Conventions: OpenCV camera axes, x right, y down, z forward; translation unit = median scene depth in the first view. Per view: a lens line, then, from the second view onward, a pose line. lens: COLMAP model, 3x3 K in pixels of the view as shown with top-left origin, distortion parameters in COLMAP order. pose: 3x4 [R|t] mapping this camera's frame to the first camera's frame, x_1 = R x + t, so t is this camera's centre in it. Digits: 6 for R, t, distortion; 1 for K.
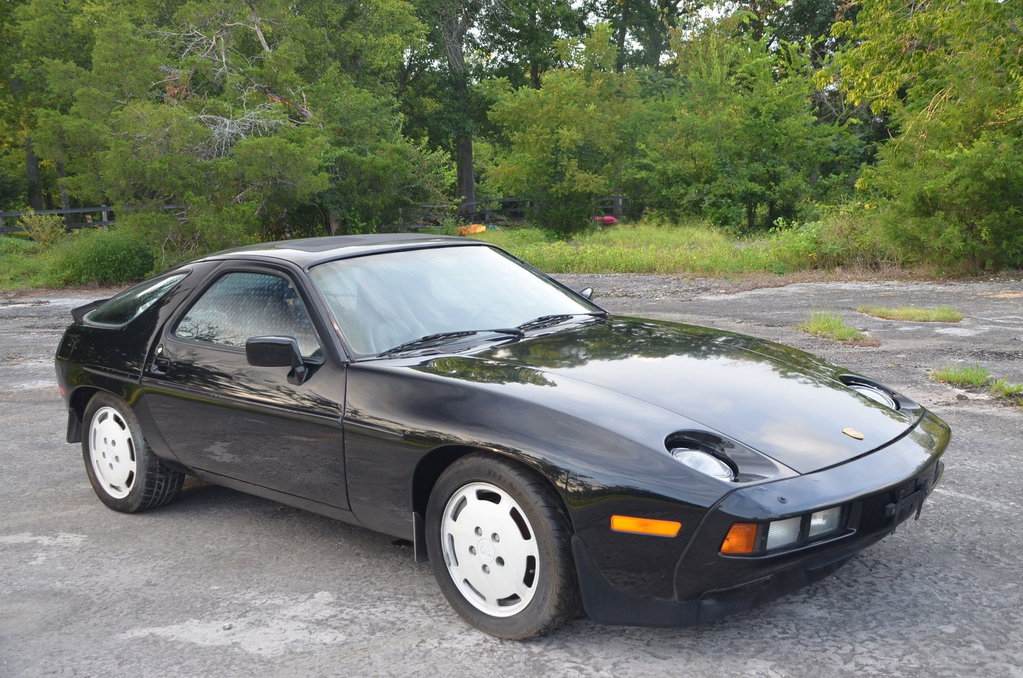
lens RADIAL K [[1134.9, 0, 518.4], [0, 1134.9, 341.8], [0, 0, 1]] dist [-0.014597, 0.338047]
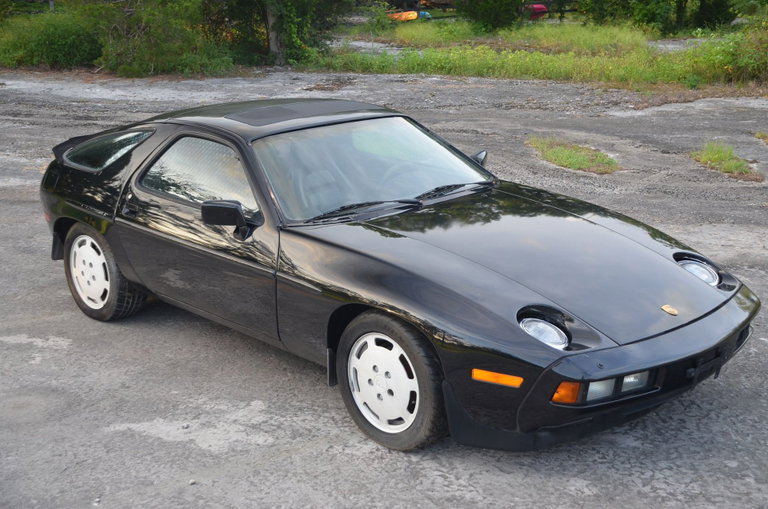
lens RADIAL K [[1092.1, 0, 384.4], [0, 1092.1, 266.6], [0, 0, 1]] dist [0.160152, 0.565658]
pose [[0.997603, 0.046689, -0.051073, 0.026077], [-0.039102, 0.989295, 0.140592, -0.098175], [0.057091, -0.138258, 0.988749, -0.184289]]
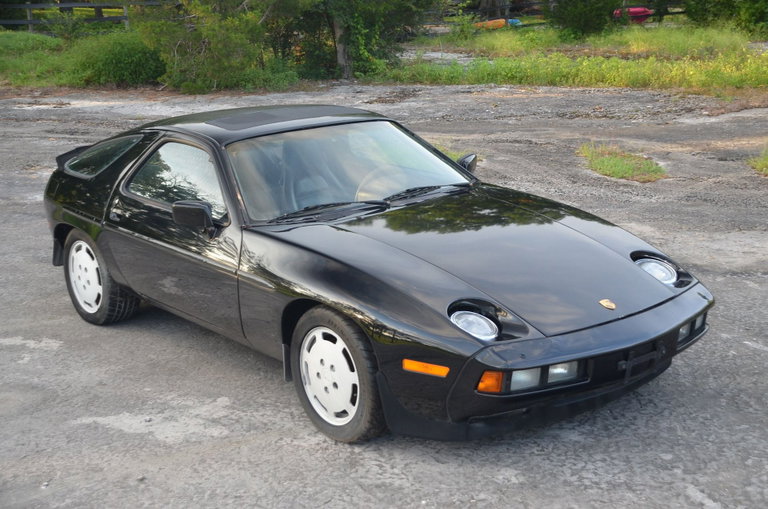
lens RADIAL K [[1170.9, 0, 381.6], [0, 1170.9, 265.4], [0, 0, 1]] dist [0.199737, 0.773112]
pose [[0.988081, 0.043257, -0.147732, 0.178164], [-0.025684, 0.992580, 0.118852, -0.087998], [0.151777, -0.113642, 0.981860, -0.267777]]
